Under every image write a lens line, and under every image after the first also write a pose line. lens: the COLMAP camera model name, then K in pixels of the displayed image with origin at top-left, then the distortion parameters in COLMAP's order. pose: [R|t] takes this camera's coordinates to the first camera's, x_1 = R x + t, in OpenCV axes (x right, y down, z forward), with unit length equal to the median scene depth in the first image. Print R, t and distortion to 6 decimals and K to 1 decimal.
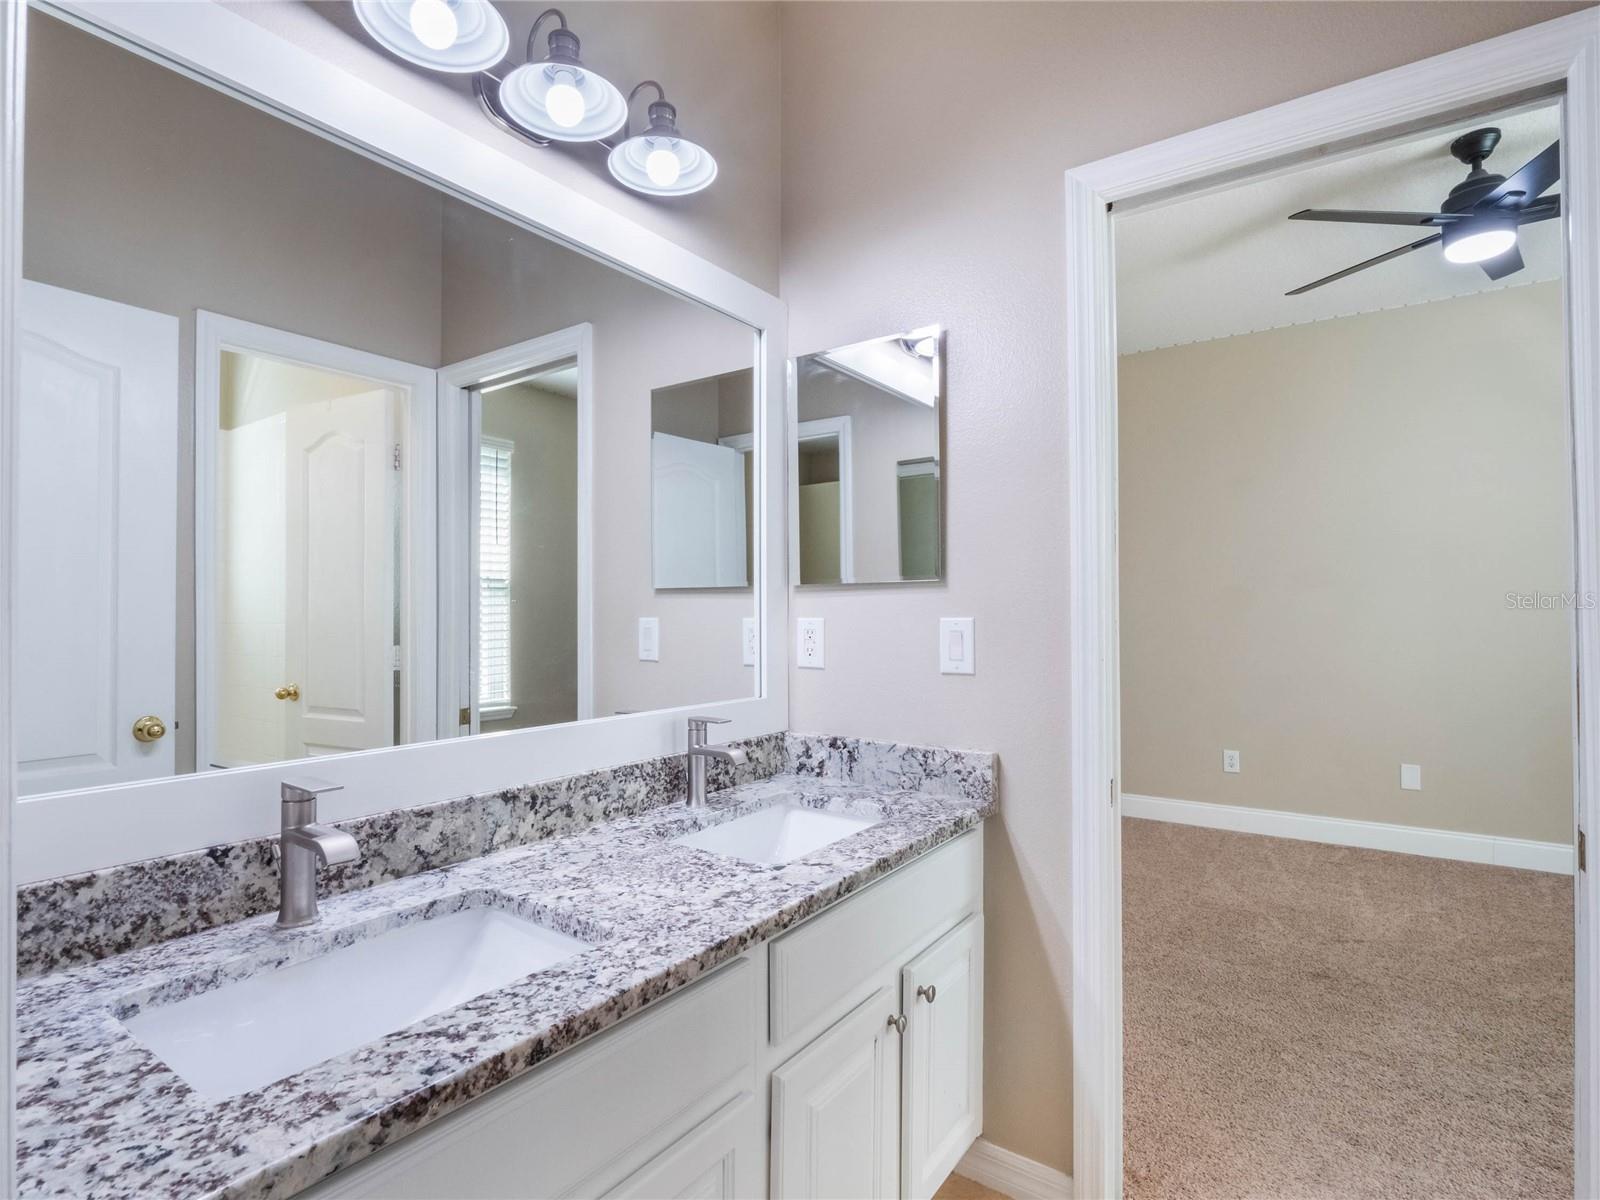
lens RADIAL K [[802.6, 0, 800.2], [0, 802.6, 603.3], [0, 0, 1]] dist [-0.006691, -0.002912]
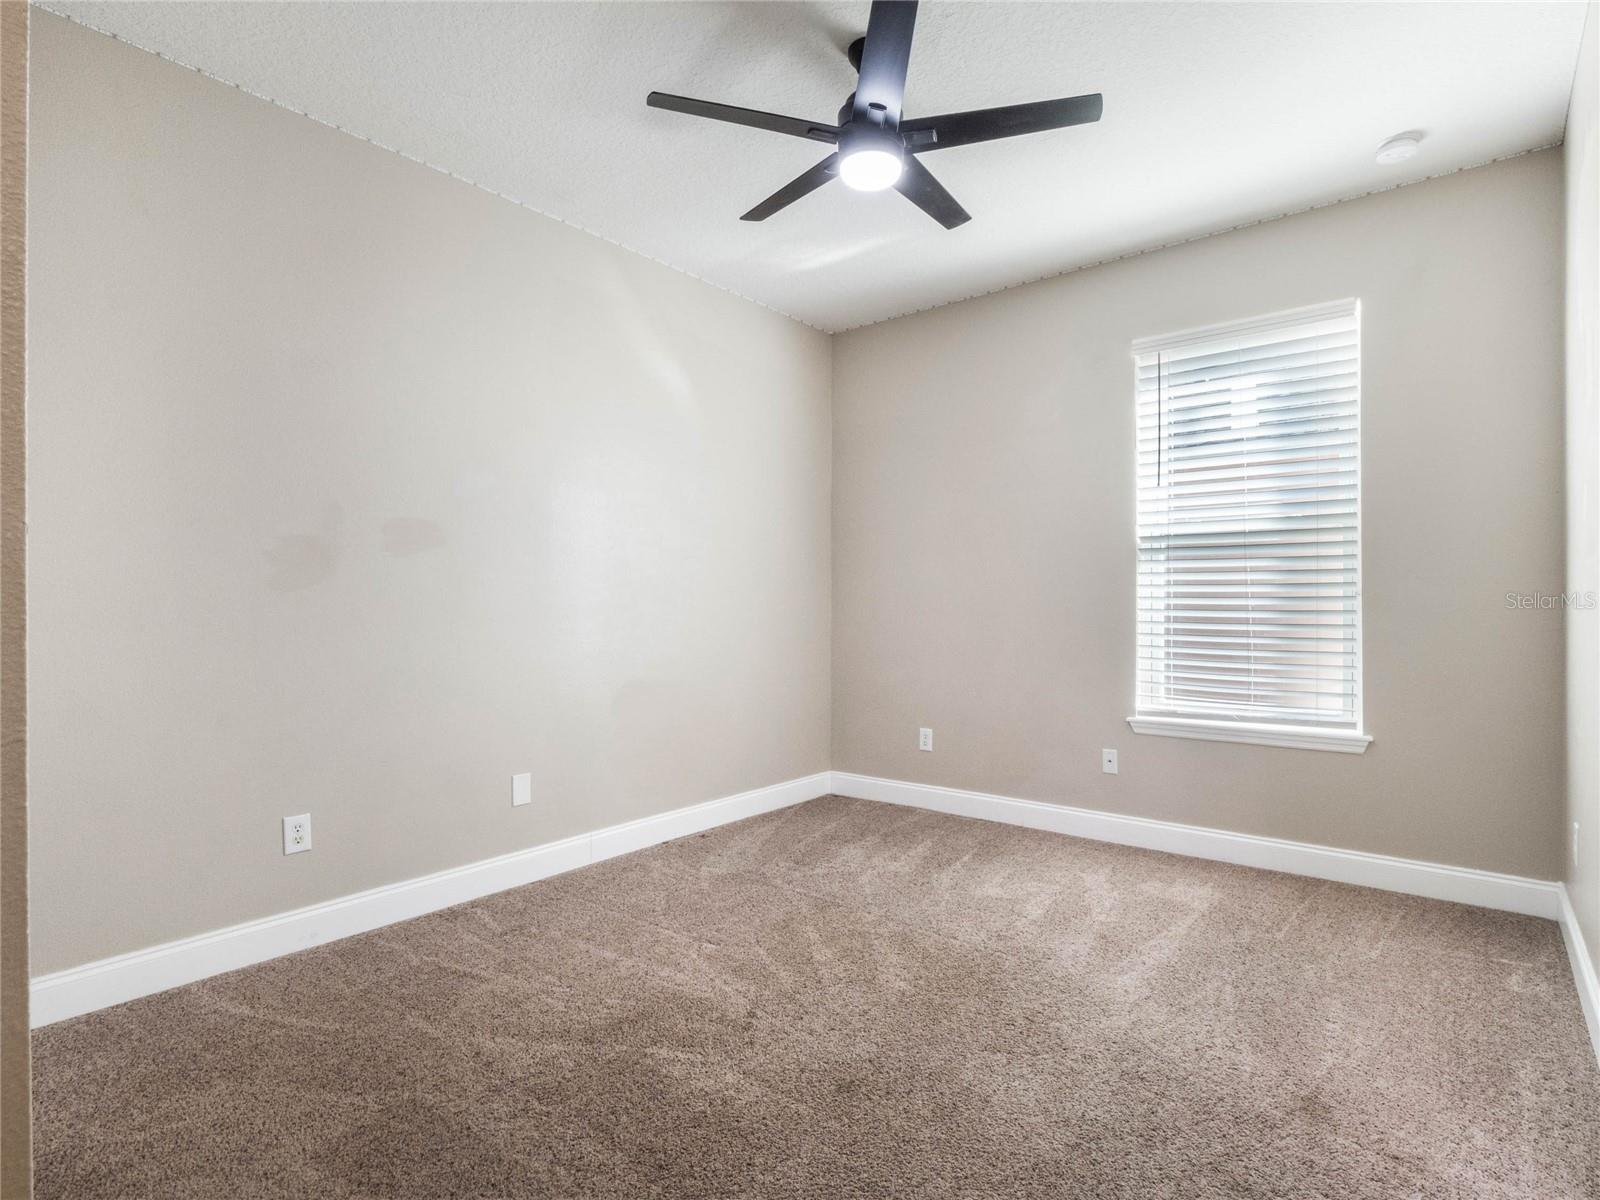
lens RADIAL K [[802.6, 0, 800.3], [0, 802.6, 608.4], [0, 0, 1]] dist [-0.006691, -0.002912]
pose [[0.044904, 0.004110, 0.998983, -0.042233], [-0.012726, 0.999913, -0.003541, 0.036599], [-0.998910, -0.012554, 0.044953, 0.764595]]
